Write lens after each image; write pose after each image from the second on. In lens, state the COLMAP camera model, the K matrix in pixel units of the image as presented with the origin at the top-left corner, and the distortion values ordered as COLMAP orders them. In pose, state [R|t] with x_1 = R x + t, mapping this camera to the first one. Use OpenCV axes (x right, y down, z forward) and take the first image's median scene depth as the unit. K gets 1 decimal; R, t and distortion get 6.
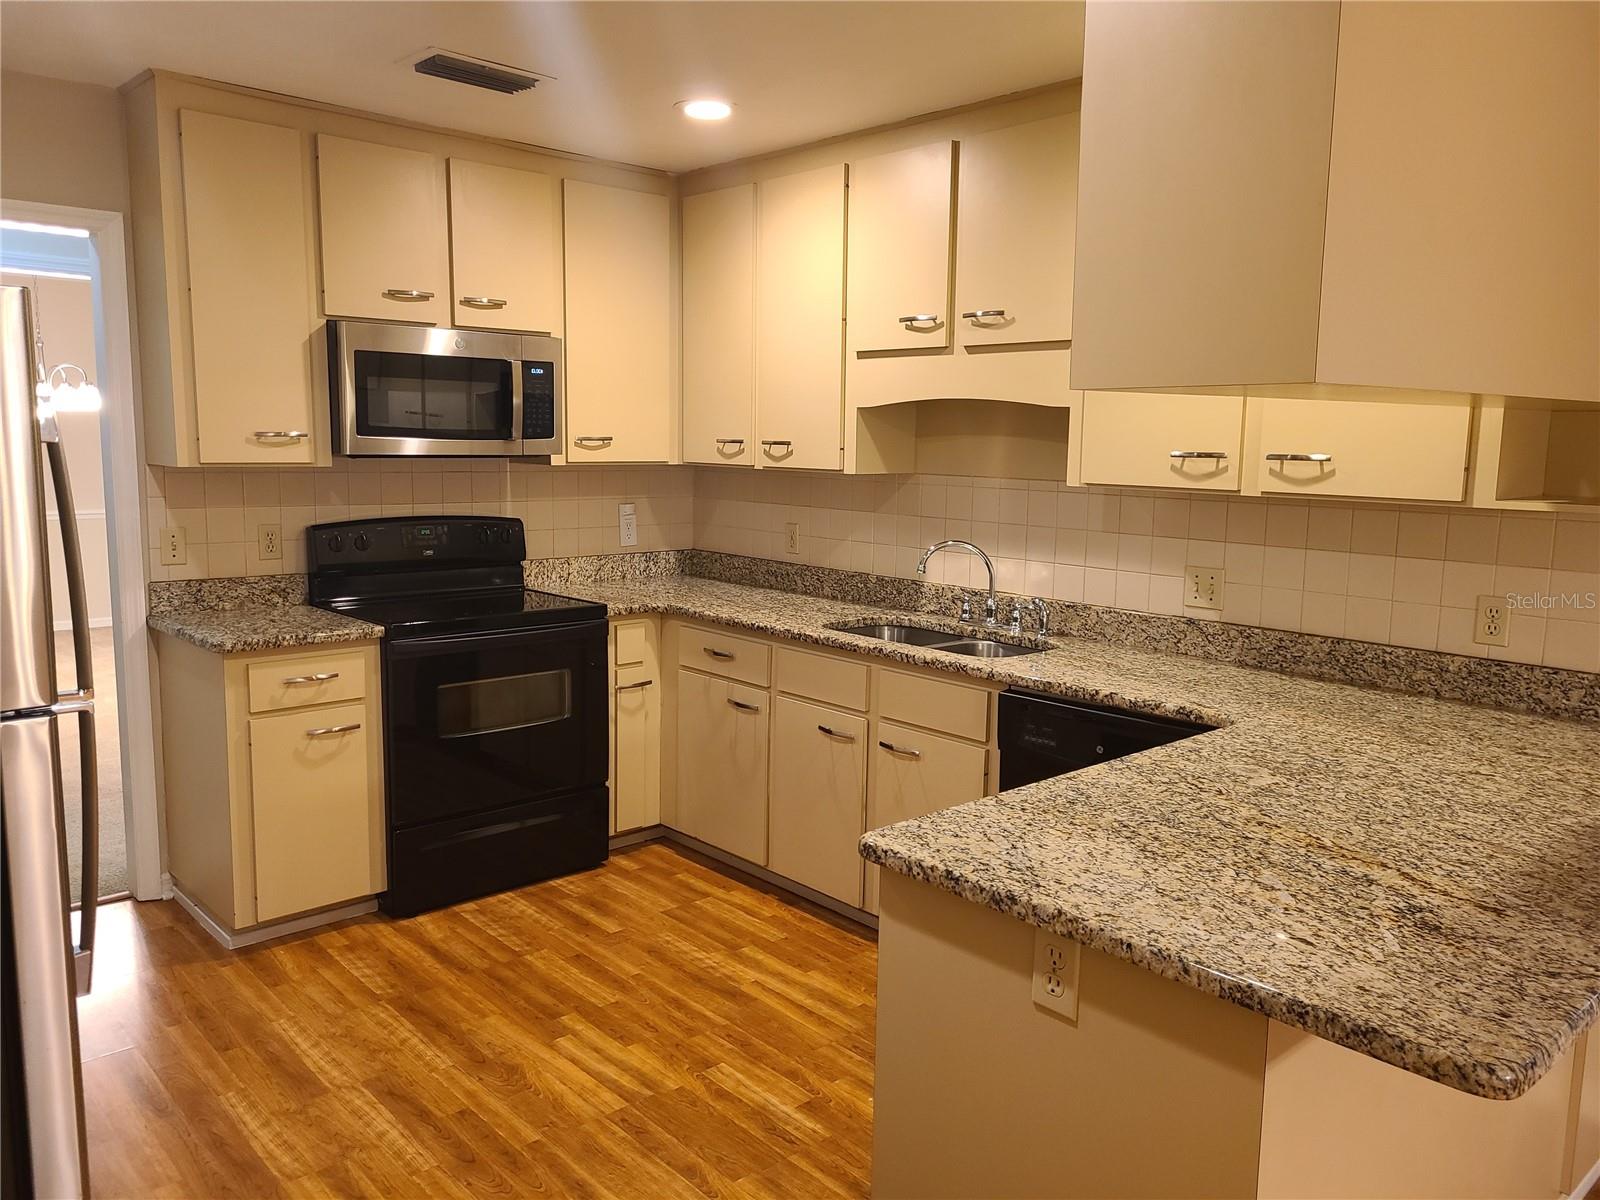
lens RADIAL K [[1192.9, 0, 806.0], [0, 1192.9, 586.1], [0, 0, 1]] dist [0.063365, -0.048744]
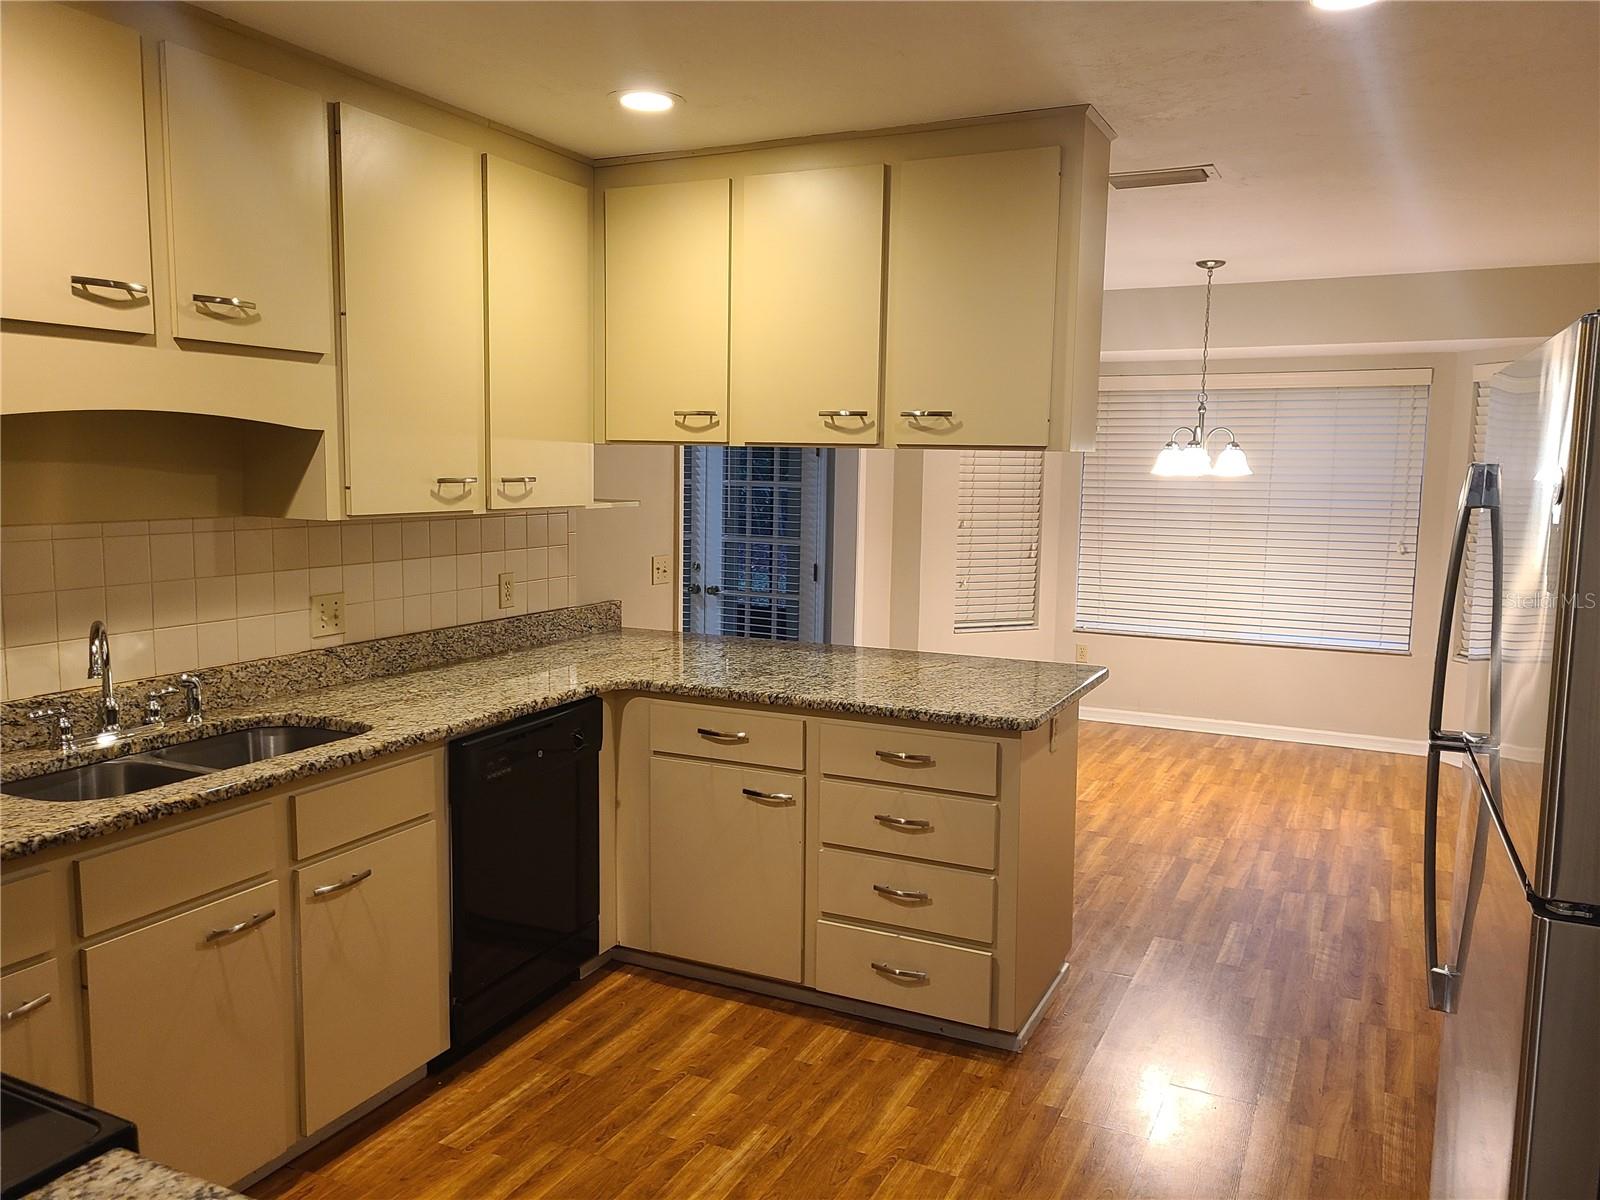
lens RADIAL K [[1192.9, 0, 817.3], [0, 1192.9, 589.4], [0, 0, 1]] dist [0.063365, -0.048744]
pose [[-0.361264, -0.123588, 0.924237, -0.748979], [0.099075, 0.980480, 0.169835, -0.152723], [-0.927185, 0.152925, -0.341968, 1.006689]]
